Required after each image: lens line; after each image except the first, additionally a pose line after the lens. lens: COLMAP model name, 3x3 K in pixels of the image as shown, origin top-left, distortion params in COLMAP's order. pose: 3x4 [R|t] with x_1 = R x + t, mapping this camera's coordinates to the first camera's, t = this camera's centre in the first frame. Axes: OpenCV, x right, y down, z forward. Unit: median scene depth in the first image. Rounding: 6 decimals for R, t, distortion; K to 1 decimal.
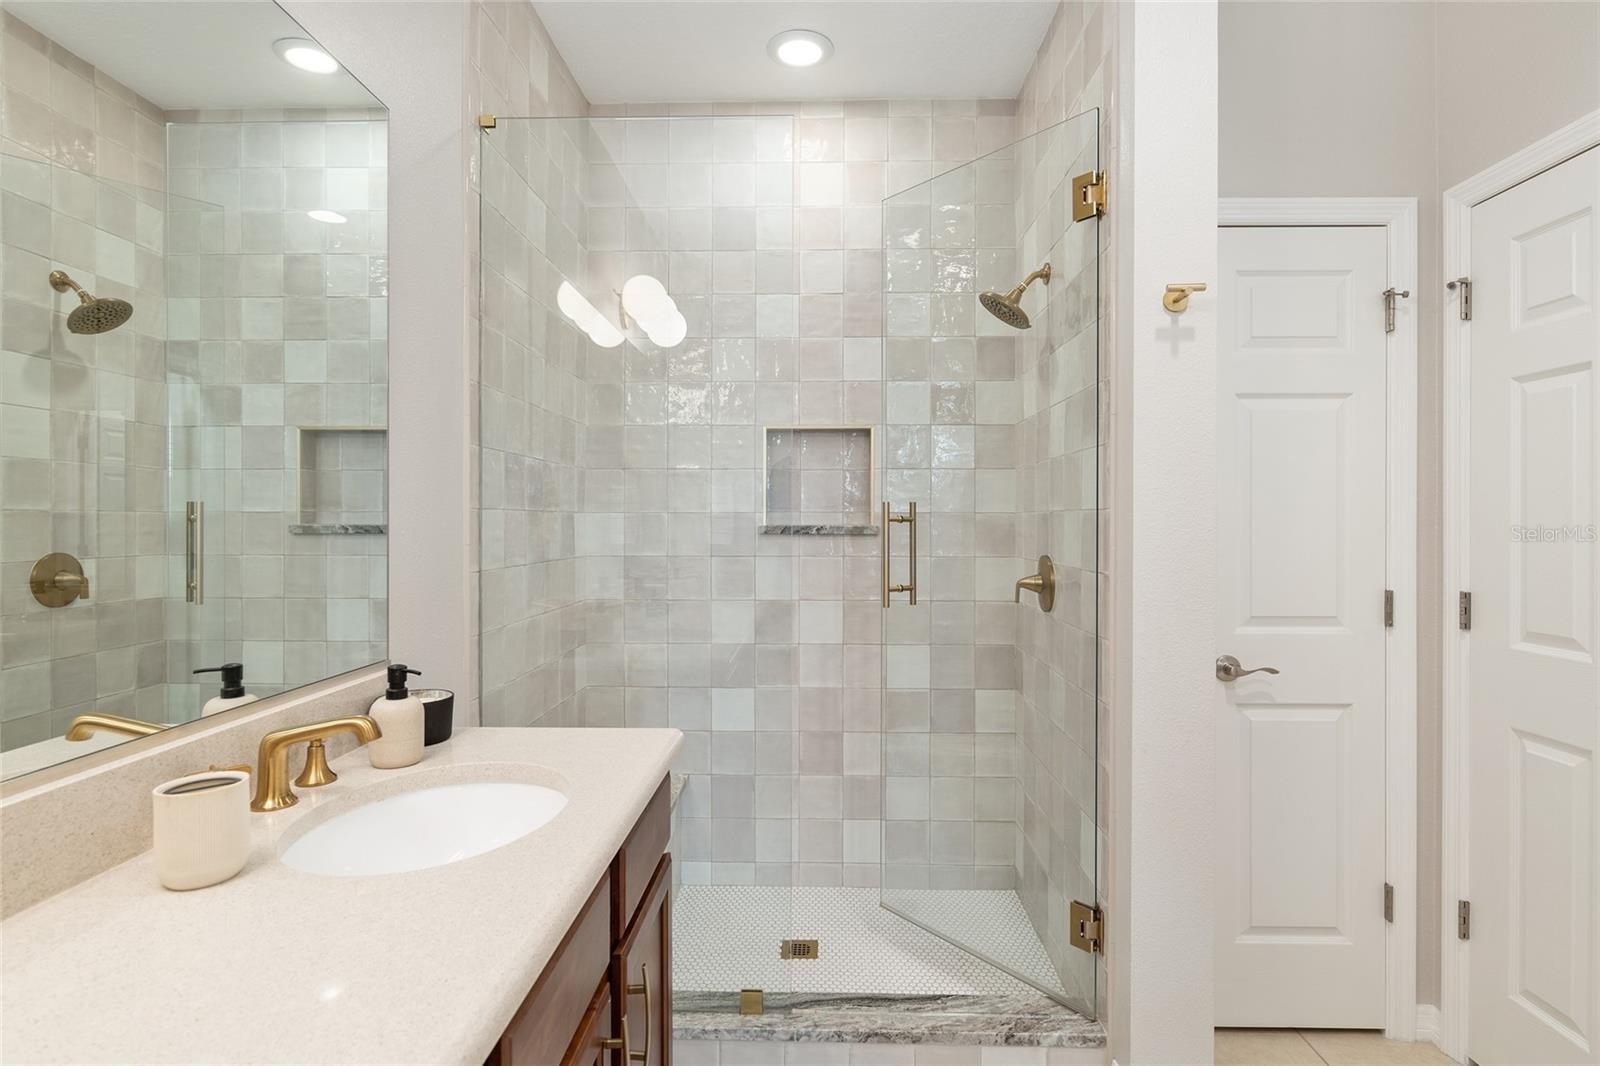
lens RADIAL K [[840.3, 0, 800.0], [0, 840.3, 533.0], [0, 0, 1]] dist [-0.004103, 0.000499]
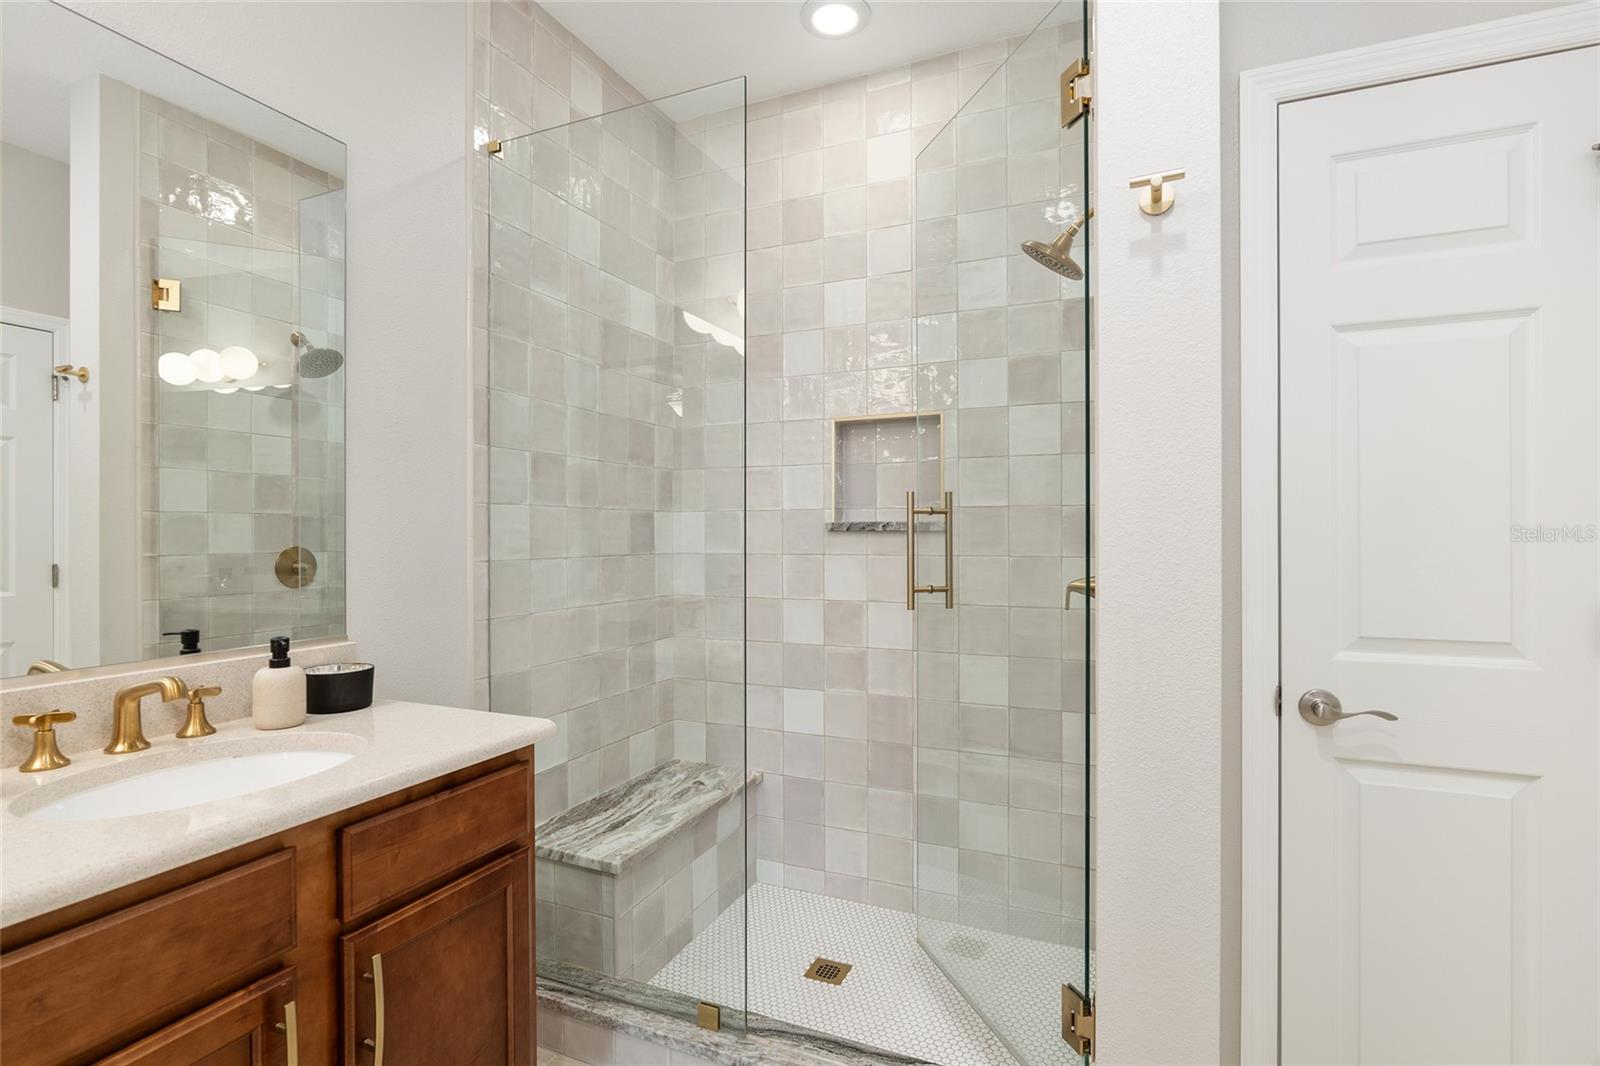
lens RADIAL K [[785.4, 0, 799.6], [0, 785.4, 544.0], [0, 0, 1]] dist [-0.012326, 0.000206]
pose [[0.921083, 0.001306, -0.389364, 0.304794], [-0.002346, 0.999995, -0.002195, 0.019637], [0.389359, 0.002936, 0.921081, 0.176657]]
